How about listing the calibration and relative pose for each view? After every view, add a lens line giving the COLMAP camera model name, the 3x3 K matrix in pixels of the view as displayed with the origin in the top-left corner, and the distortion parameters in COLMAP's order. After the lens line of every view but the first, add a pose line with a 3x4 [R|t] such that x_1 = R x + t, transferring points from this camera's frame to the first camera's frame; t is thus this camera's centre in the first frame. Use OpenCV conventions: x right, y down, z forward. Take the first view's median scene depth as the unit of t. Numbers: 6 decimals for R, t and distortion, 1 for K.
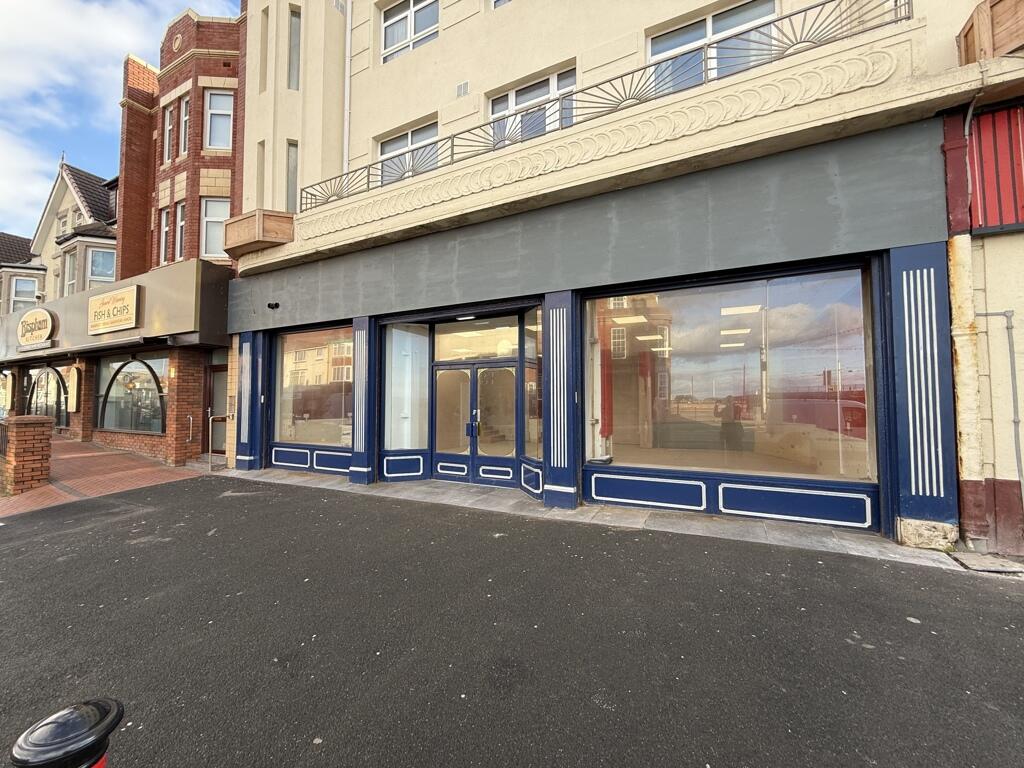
lens RADIAL K [[413.2, 0, 517.4], [0, 413.2, 384.4], [0, 0, 1]] dist [-0.005012, -0.000307]
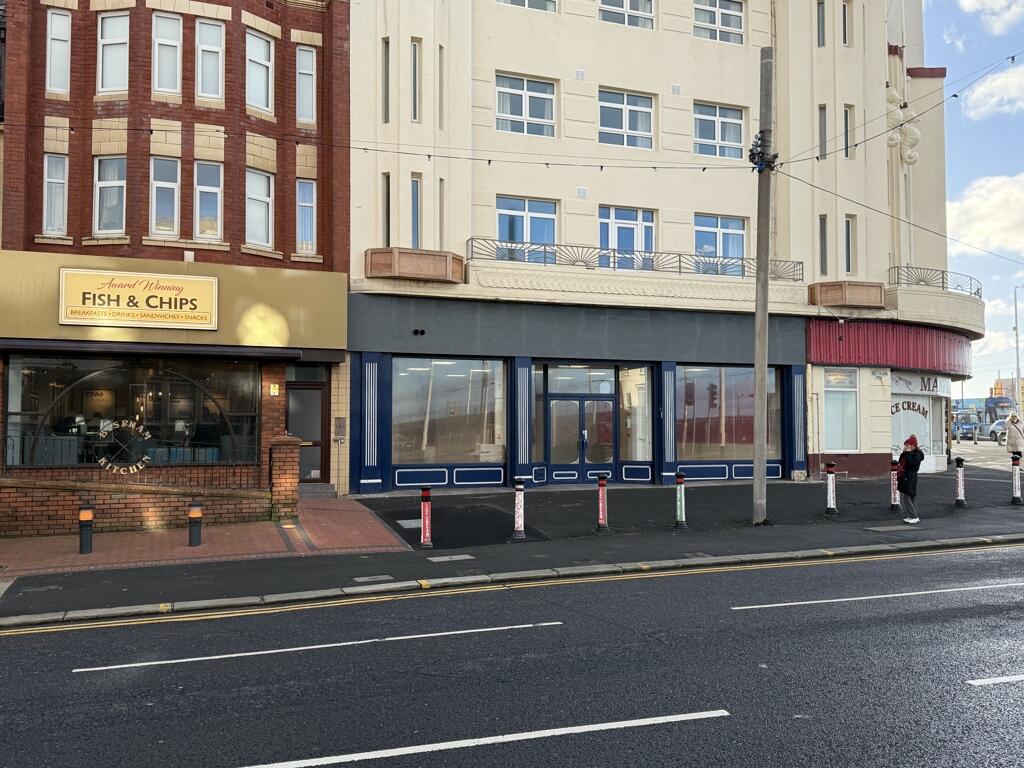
lens RADIAL K [[913.2, 0, 509.6], [0, 913.2, 385.3], [0, 0, 1]] dist [0.024022, 0.003162]
pose [[0.675309, 0.040865, 0.736402, -2.741929], [-0.029987, 0.999160, -0.027947, 0.003146], [-0.736925, -0.003210, 0.675967, -0.949377]]
